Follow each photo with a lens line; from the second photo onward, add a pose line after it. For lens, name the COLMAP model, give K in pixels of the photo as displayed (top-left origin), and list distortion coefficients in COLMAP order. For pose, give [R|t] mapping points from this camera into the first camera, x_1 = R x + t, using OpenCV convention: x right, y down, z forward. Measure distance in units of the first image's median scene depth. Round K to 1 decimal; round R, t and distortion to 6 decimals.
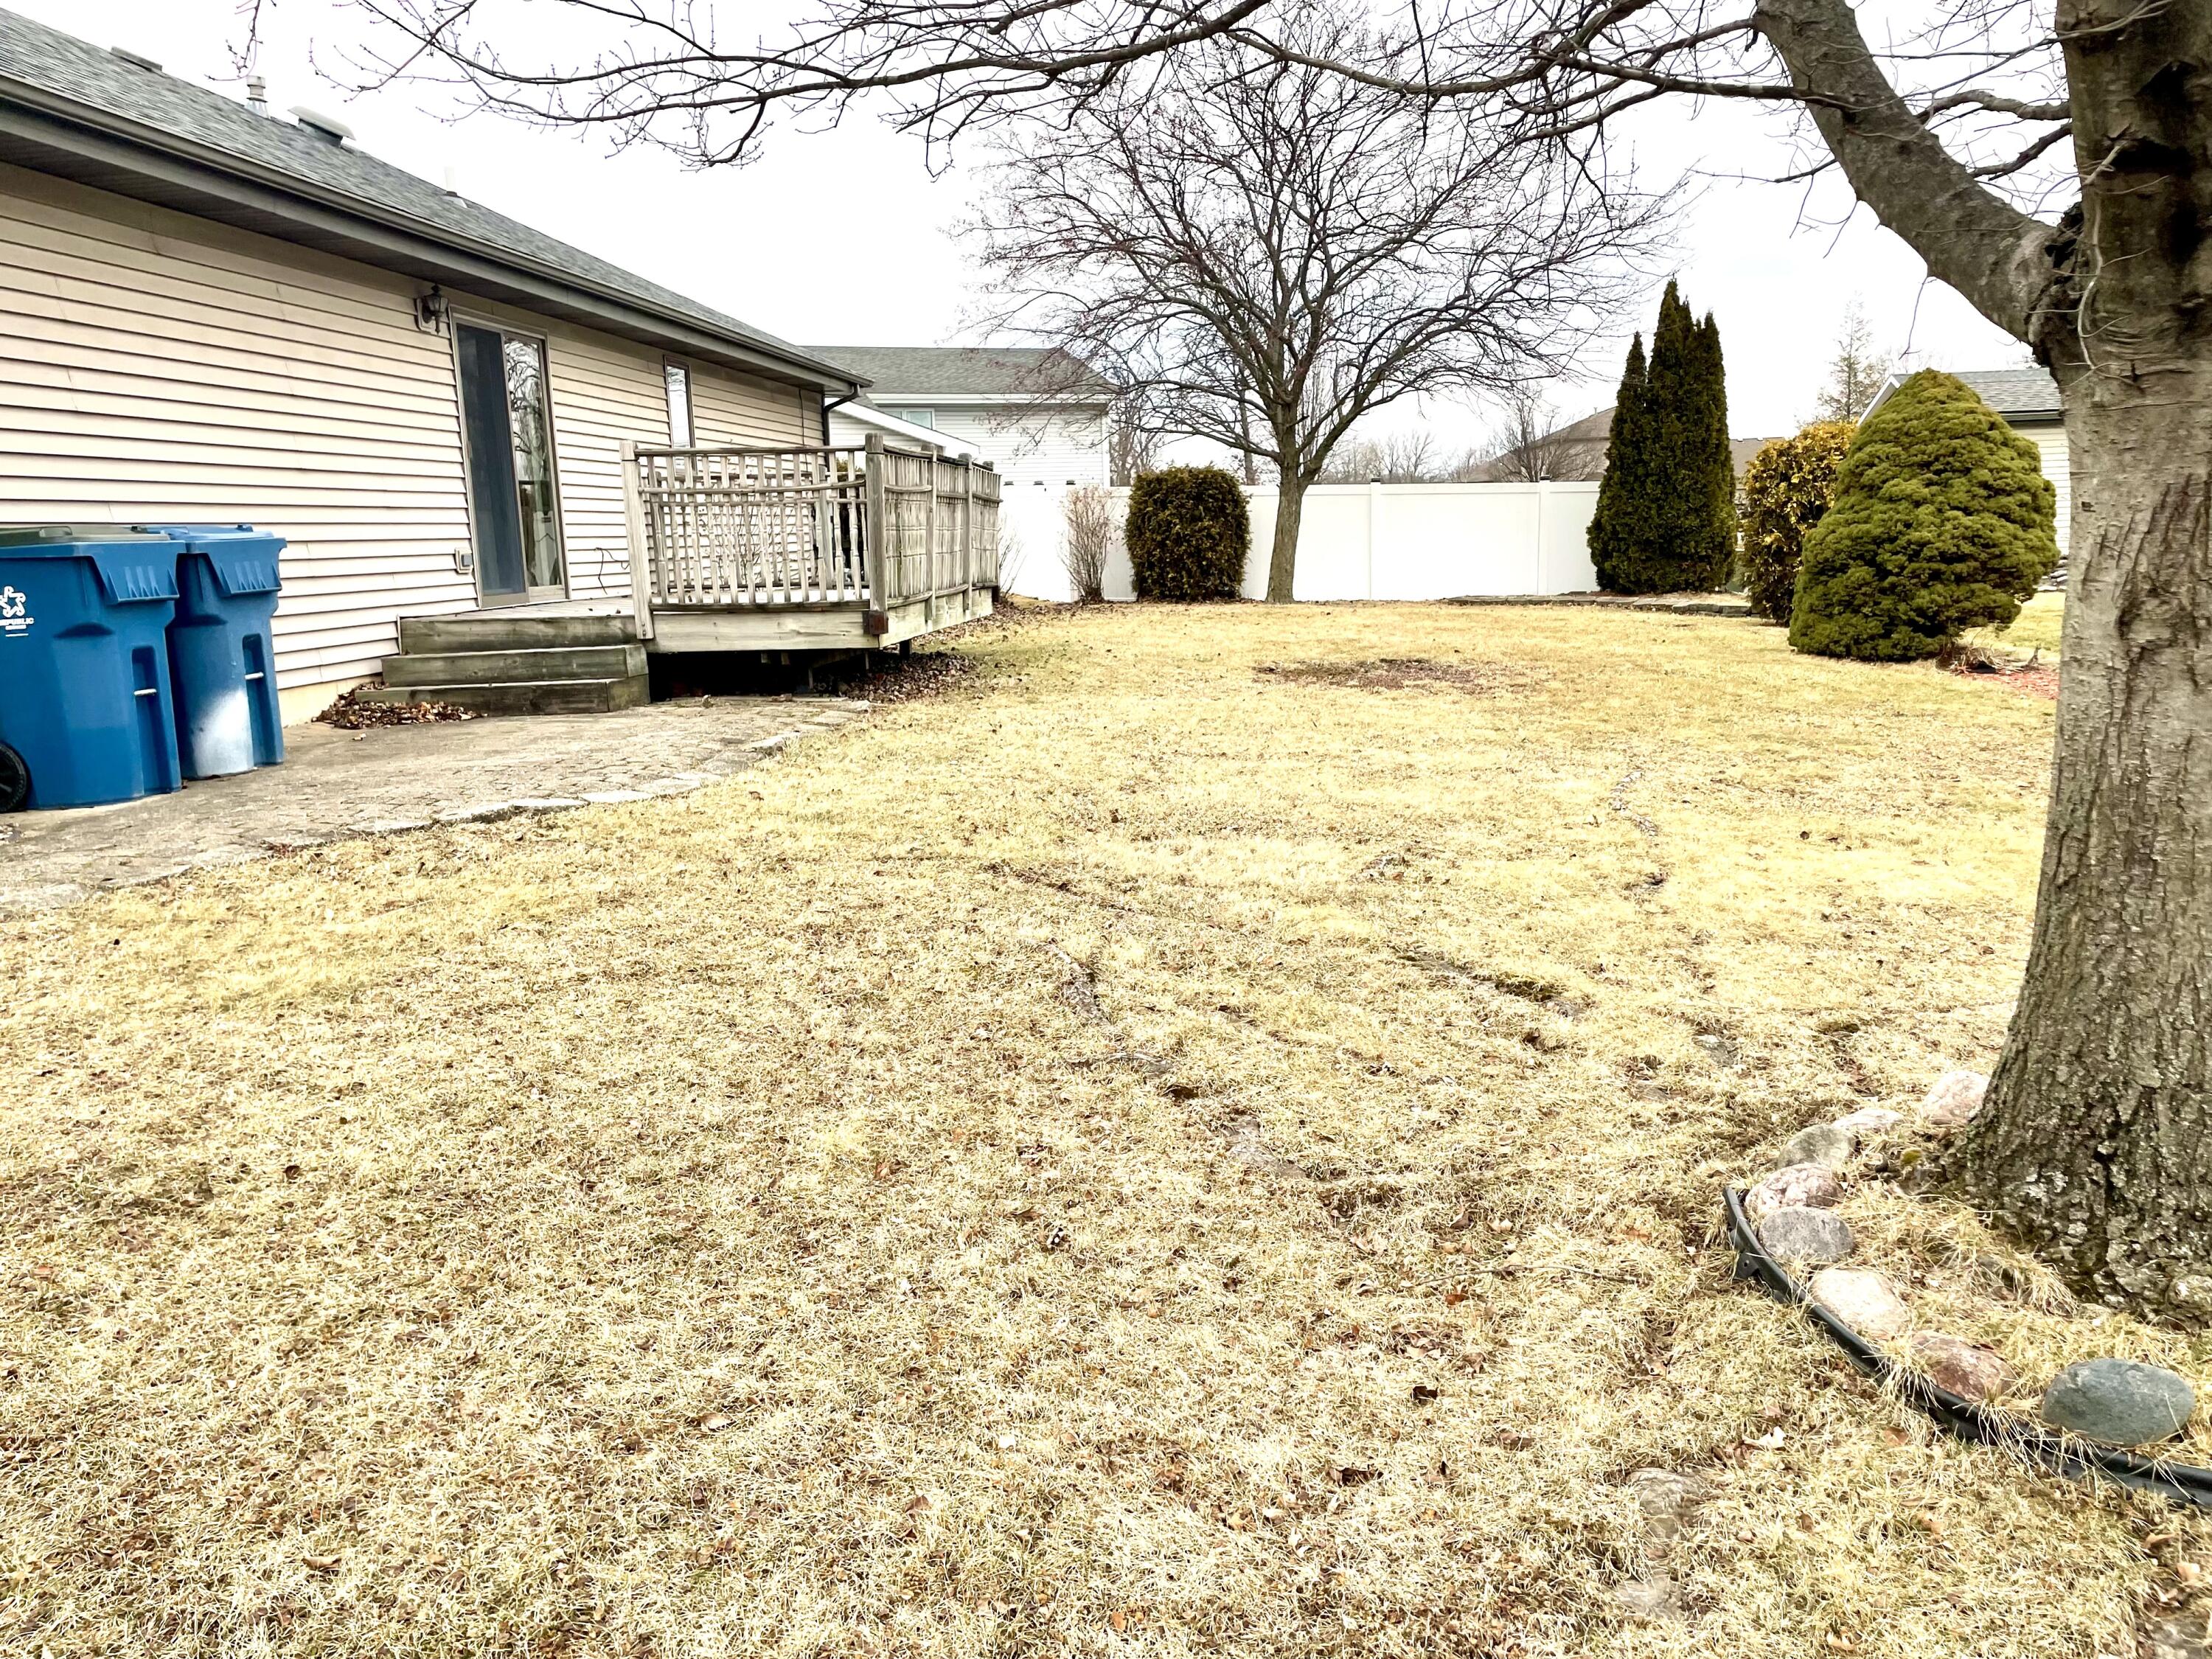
lens RADIAL K [[1658.7, 0, 1119.0], [0, 1658.7, 832.1], [0, 0, 1]] dist [0.095781, -0.122928]
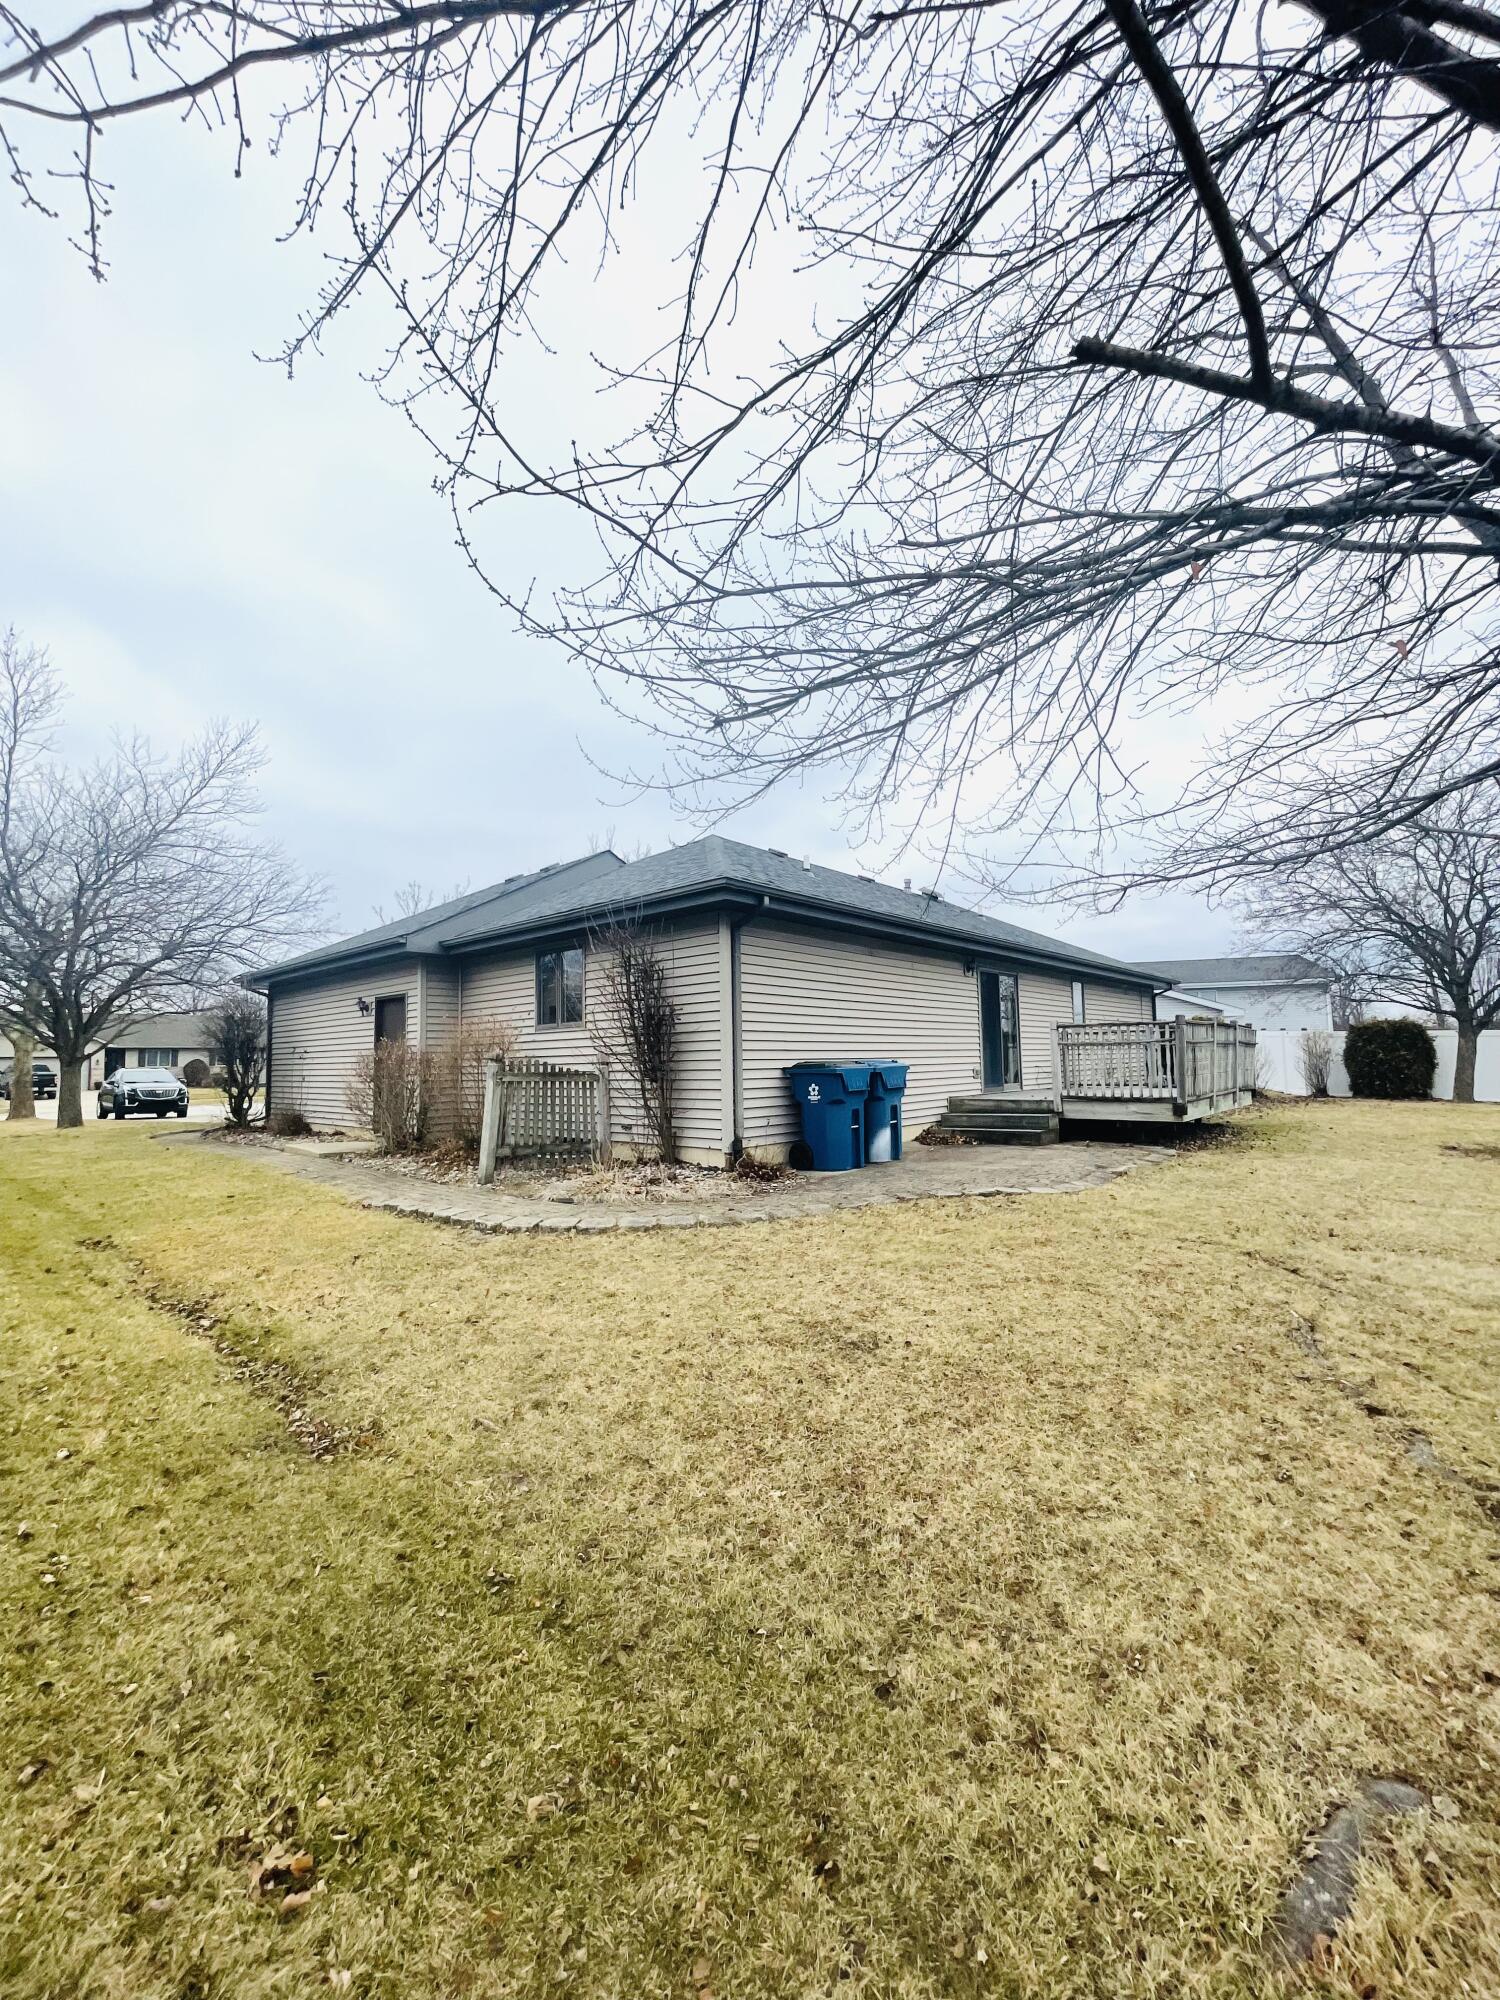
lens RADIAL K [[802.9, 0, 754.7], [0, 802.9, 1001.2], [0, 0, 1]] dist [-0.002546, -0.000386]
pose [[0.807176, -0.029414, -0.589578, 0.019210], [-0.110785, 0.973463, -0.200239, -0.016818], [0.579822, 0.226945, 0.782497, -0.106824]]
